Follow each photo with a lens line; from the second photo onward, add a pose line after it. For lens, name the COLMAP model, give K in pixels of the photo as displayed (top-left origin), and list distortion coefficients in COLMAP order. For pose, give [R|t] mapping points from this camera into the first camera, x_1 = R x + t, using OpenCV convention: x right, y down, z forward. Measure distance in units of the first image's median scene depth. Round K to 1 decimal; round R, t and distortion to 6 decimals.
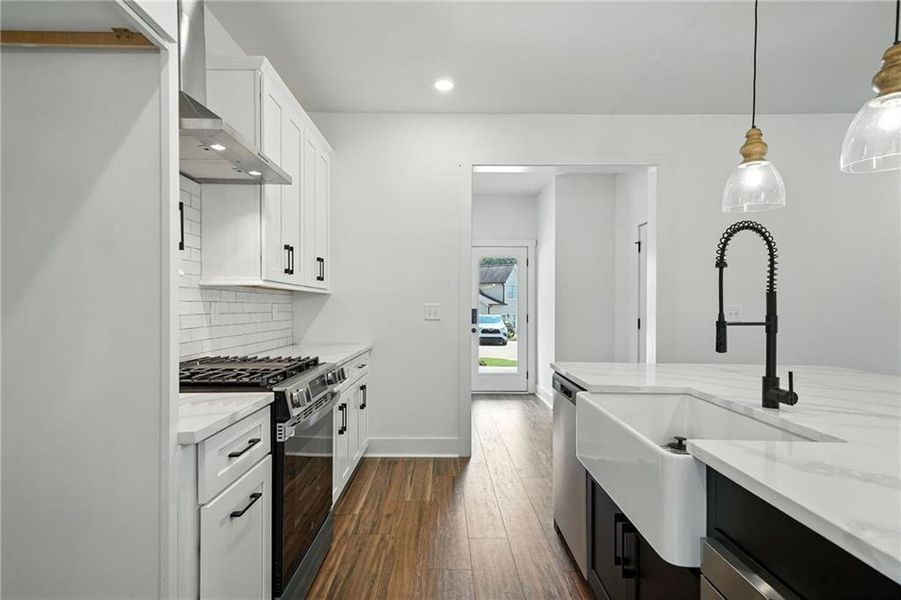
lens RADIAL K [[451.5, 0, 445.9], [0, 451.5, 307.6], [0, 0, 1]] dist [0.017113, 0.000614]
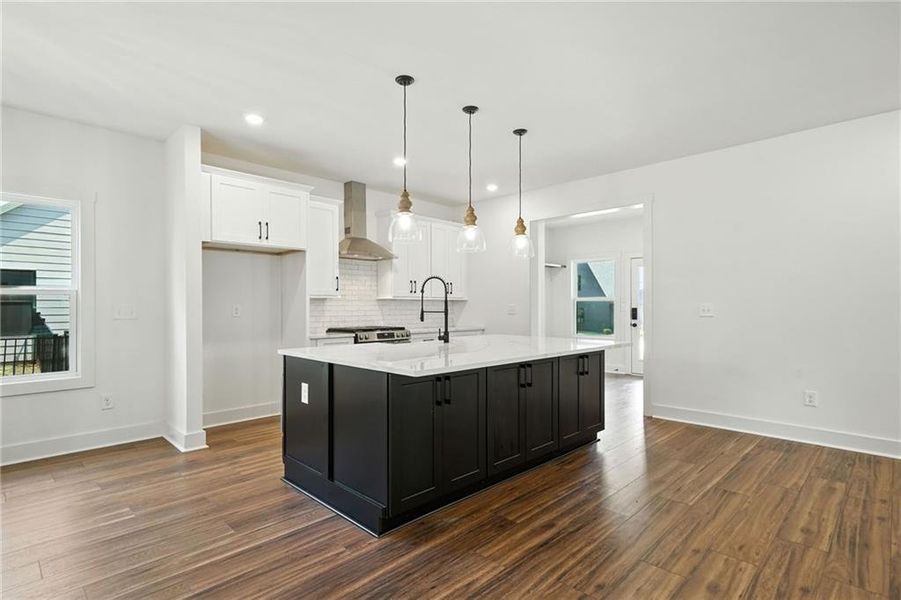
lens RADIAL K [[451.5, 0, 445.9], [0, 451.5, 307.6], [0, 0, 1]] dist [0.017113, 0.000614]
pose [[0.697859, -0.007723, -0.716193, 1.598828], [0.007305, 0.999967, -0.003665, 0.012000], [0.716198, -0.002674, 0.697892, -0.532105]]
